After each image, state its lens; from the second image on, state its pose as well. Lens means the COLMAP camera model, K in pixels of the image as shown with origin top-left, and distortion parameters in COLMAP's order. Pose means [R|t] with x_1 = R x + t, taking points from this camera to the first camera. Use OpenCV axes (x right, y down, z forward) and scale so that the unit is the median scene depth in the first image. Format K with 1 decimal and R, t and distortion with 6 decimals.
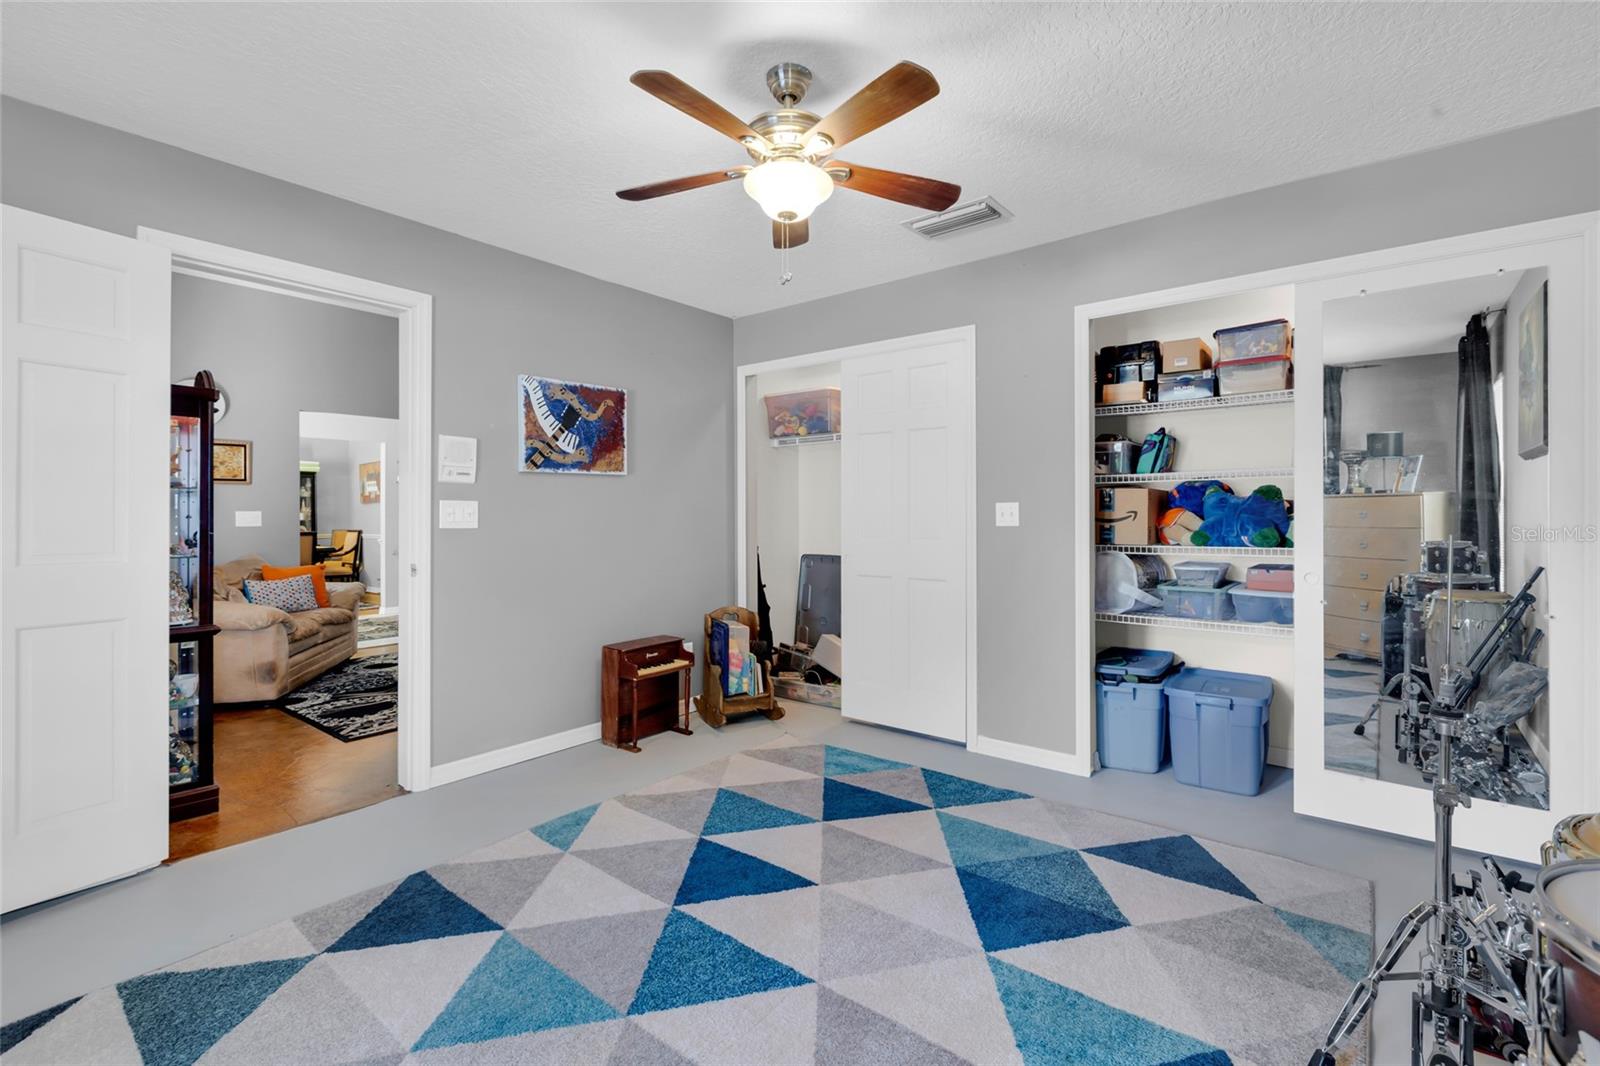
lens RADIAL K [[719.6, 0, 793.9], [0, 719.6, 521.2], [0, 0, 1]] dist [-0.003534, -0.000251]
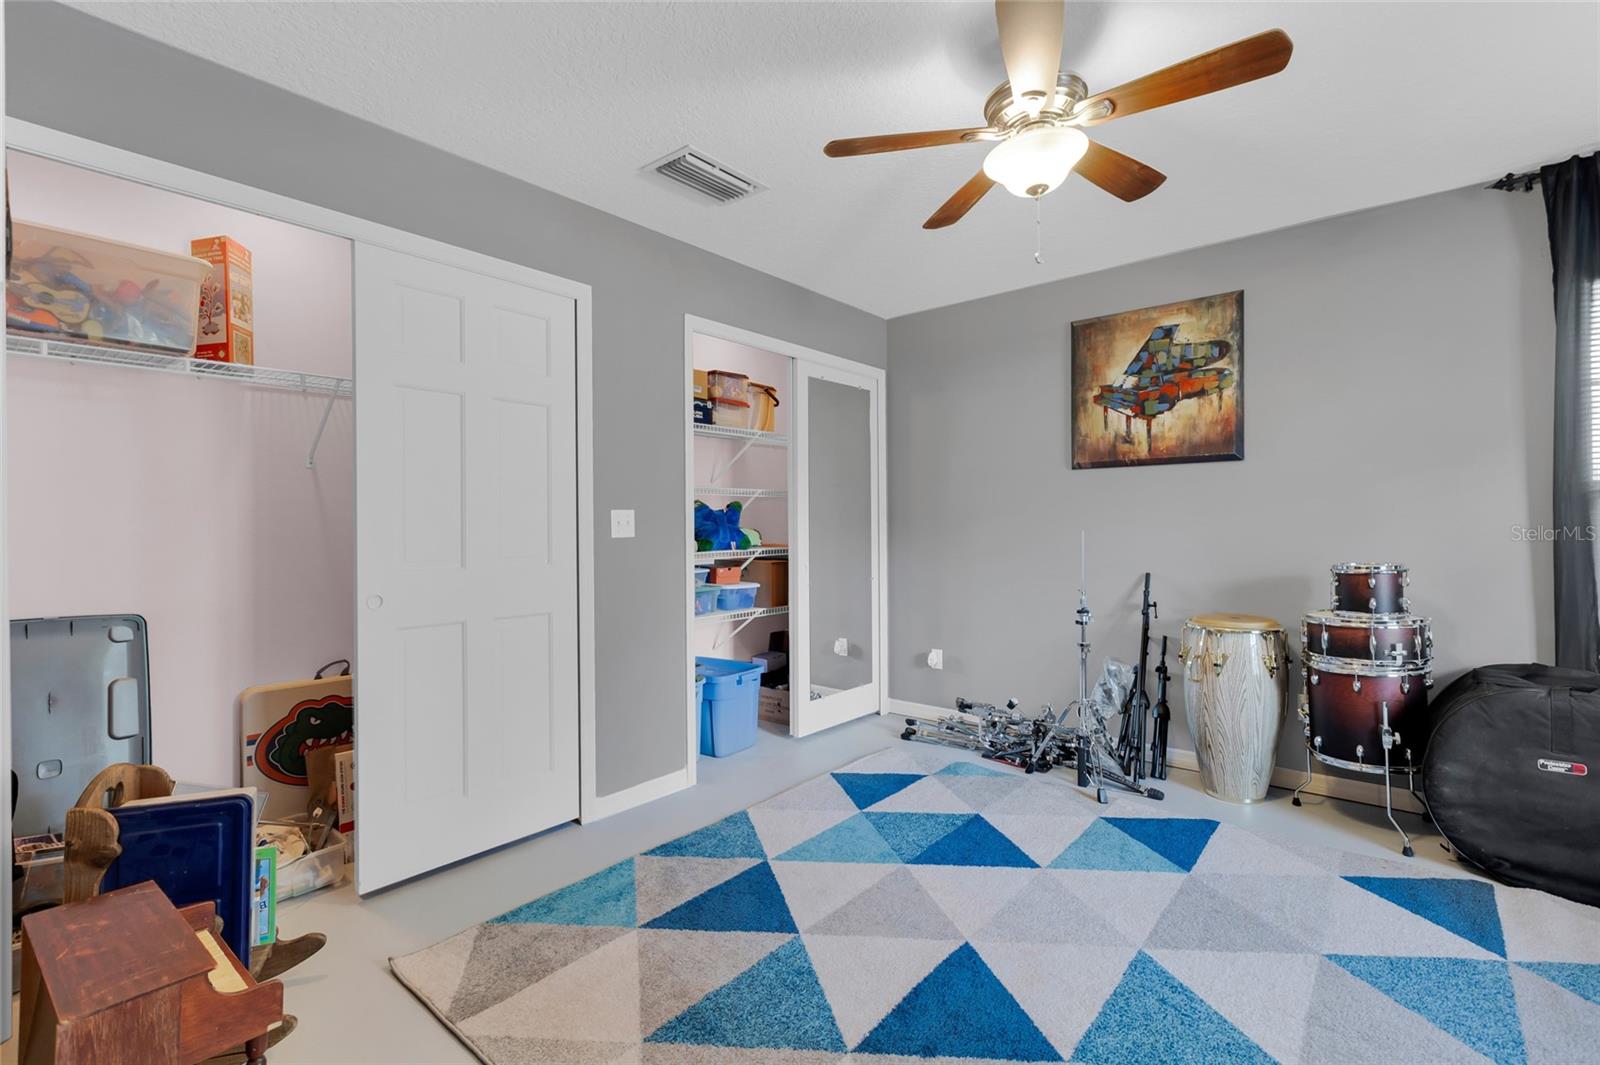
lens RADIAL K [[719.6, 0, 792.8], [0, 719.6, 531.7], [0, 0, 1]] dist [-0.003534, -0.000251]
pose [[0.018296, -0.007221, 0.999807, -0.669380], [0.010181, 0.999923, 0.007035, -0.004467], [-0.999781, 0.010050, 0.018368, 0.942382]]
